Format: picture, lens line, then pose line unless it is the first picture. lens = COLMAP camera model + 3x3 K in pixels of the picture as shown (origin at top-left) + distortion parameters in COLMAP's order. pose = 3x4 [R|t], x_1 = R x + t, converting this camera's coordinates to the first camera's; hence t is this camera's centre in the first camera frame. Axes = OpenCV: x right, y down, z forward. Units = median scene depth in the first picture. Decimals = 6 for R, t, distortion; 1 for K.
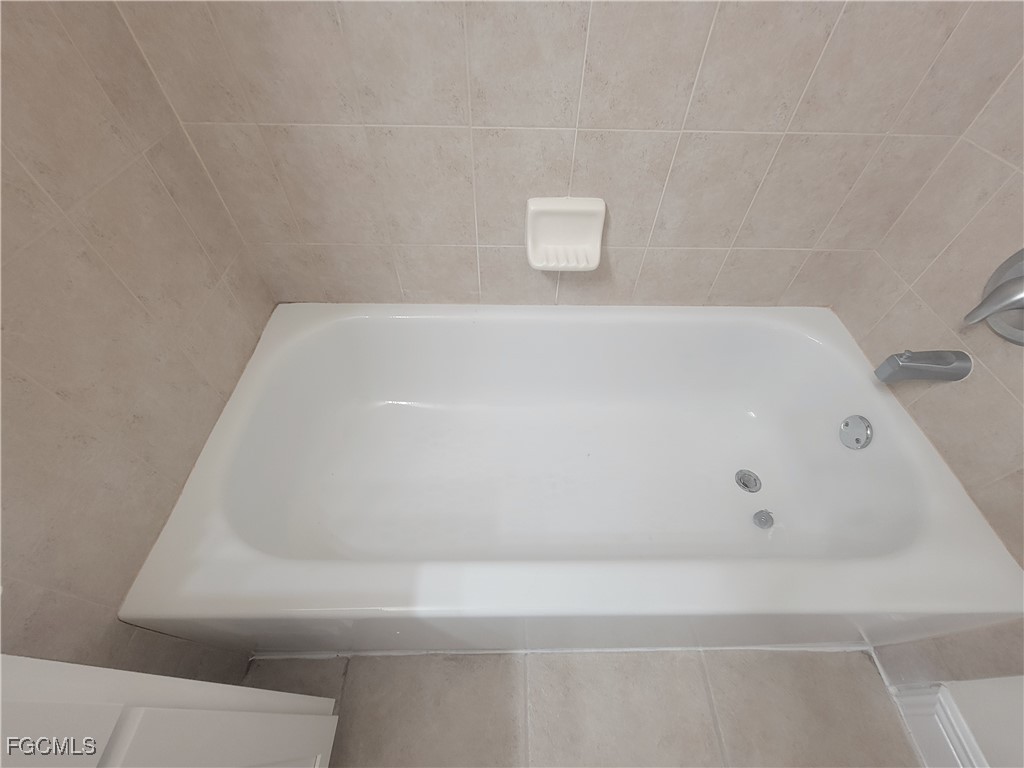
lens RADIAL K [[414.5, 0, 512.0], [0, 414.5, 388.9], [0, 0, 1]] dist [0.001976, 0.000363]
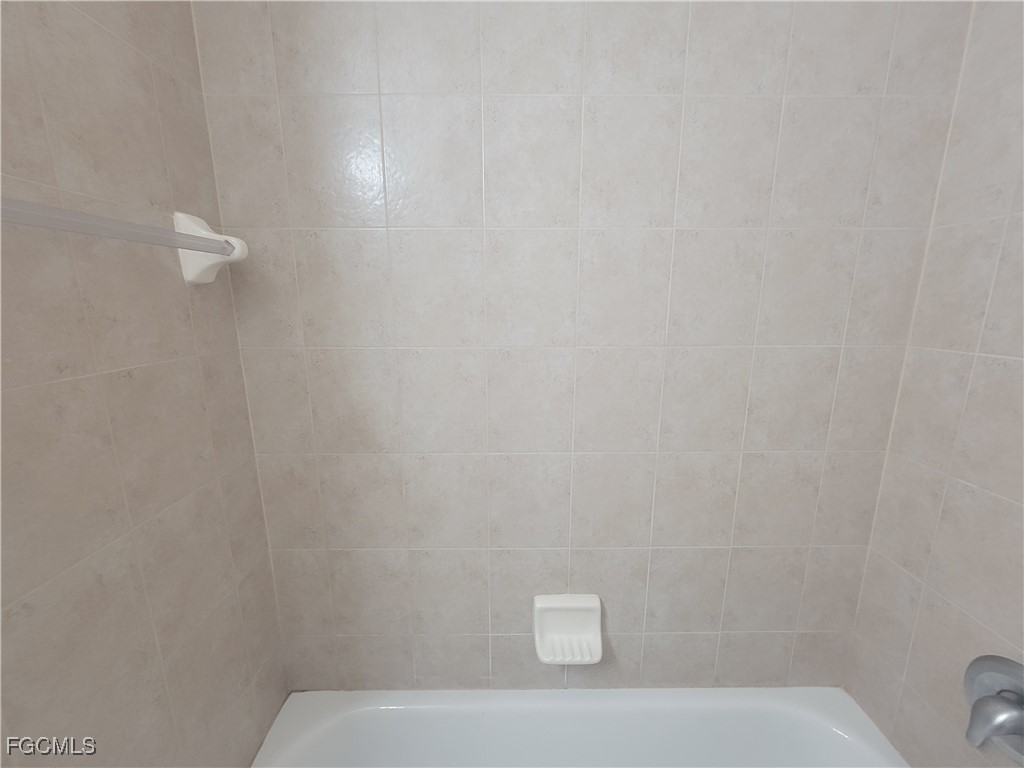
lens RADIAL K [[414.5, 0, 509.9], [0, 414.5, 383.3], [0, 0, 1]] dist [0.001976, 0.000363]
pose [[0.999856, -0.015784, -0.006236, -0.013306], [0.008528, 0.784955, -0.619494, -0.193890], [0.014673, 0.619352, 0.784976, -0.300156]]
